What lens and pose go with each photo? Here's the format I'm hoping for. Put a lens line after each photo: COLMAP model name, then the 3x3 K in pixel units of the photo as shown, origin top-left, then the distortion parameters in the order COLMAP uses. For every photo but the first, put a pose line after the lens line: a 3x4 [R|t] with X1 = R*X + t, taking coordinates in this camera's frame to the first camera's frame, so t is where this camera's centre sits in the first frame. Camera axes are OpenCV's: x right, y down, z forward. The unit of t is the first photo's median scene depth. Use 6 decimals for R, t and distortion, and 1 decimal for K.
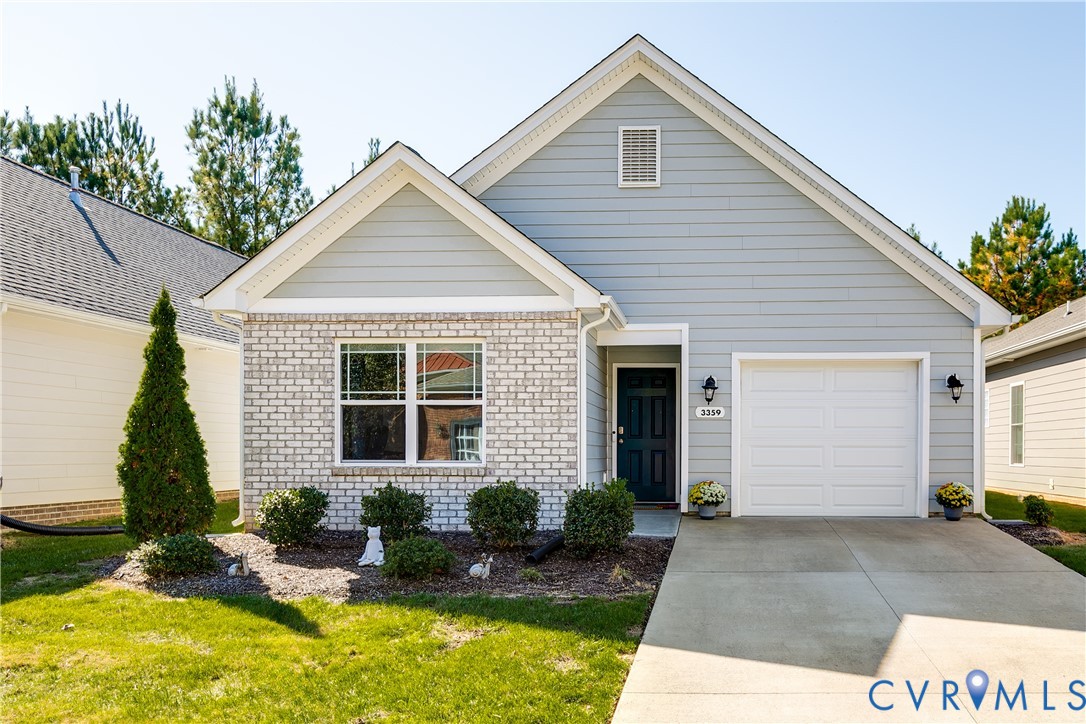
lens RADIAL K [[987.2, 0, 656.7], [0, 987.2, 409.2], [0, 0, 1]] dist [-0.005074, 0.010365]
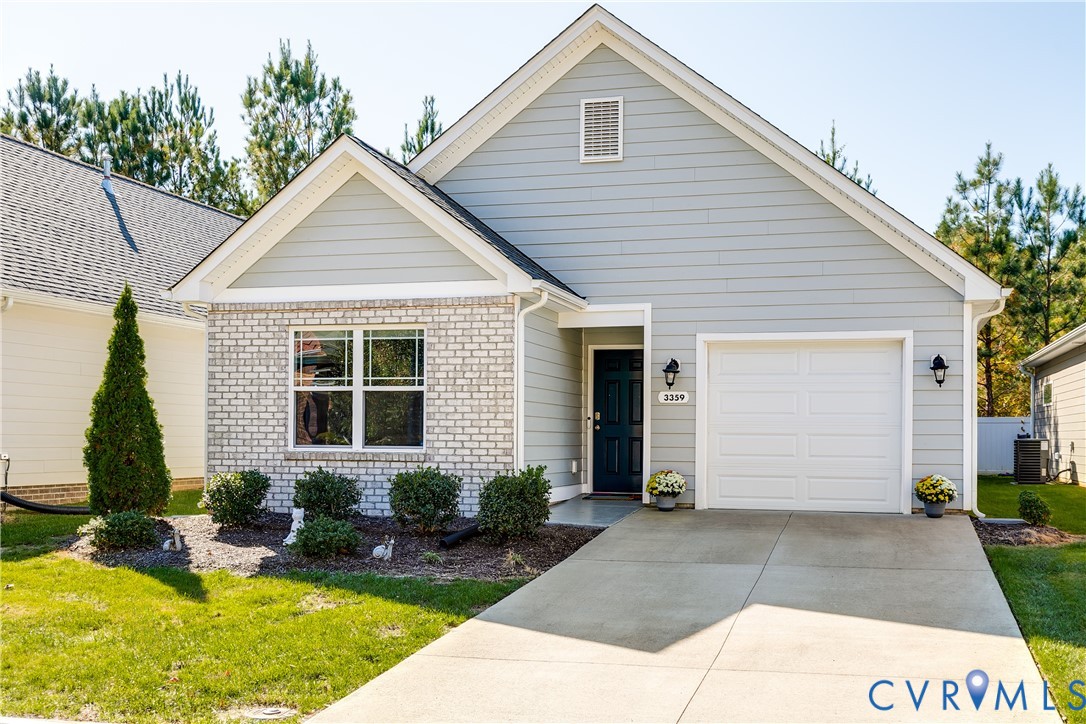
lens RADIAL K [[1171.7, 0, 543.0], [0, 1171.7, 362.0], [0, 0, 1]] dist [0.002856, 0.000259]
pose [[0.975662, -0.007870, -0.219138, 0.199314], [0.002829, 0.999724, -0.023307, -0.005398], [0.219261, 0.022120, 0.975415, -0.131428]]
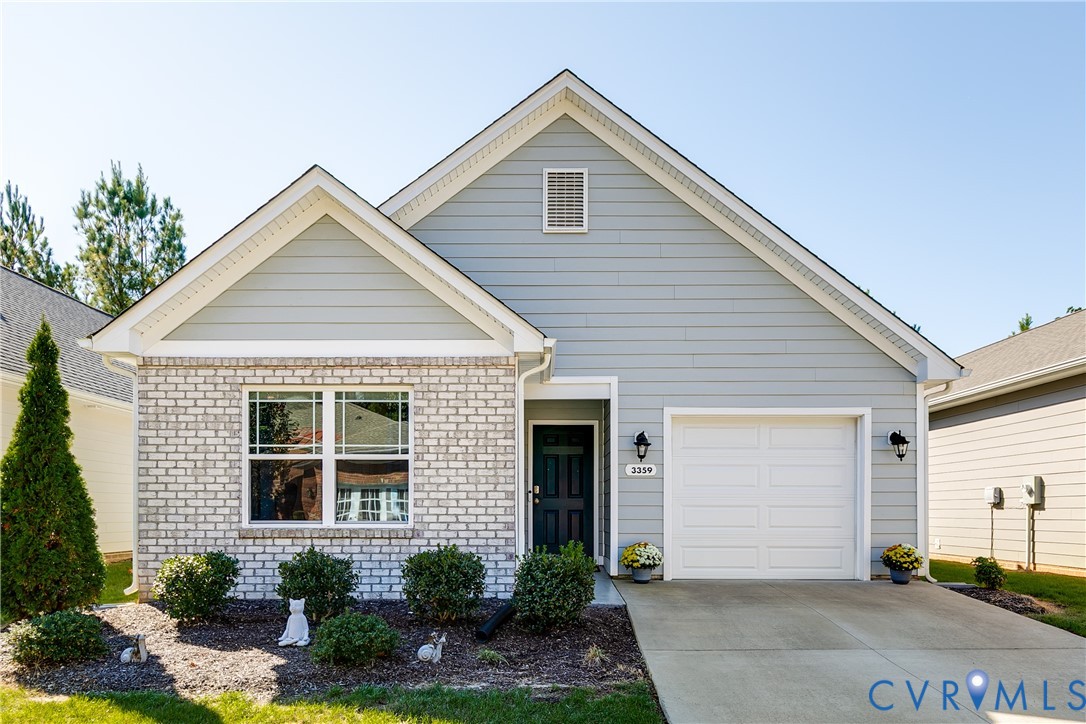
lens RADIAL K [[851.9, 0, 542.7], [0, 851.9, 472.0], [0, 0, 1]] dist [0.003880, 0.011154]
pose [[0.998448, 0.002431, 0.055643, -0.096379], [-0.002176, 0.999987, -0.004636, 0.010153], [-0.055653, 0.004508, 0.998440, 0.210148]]
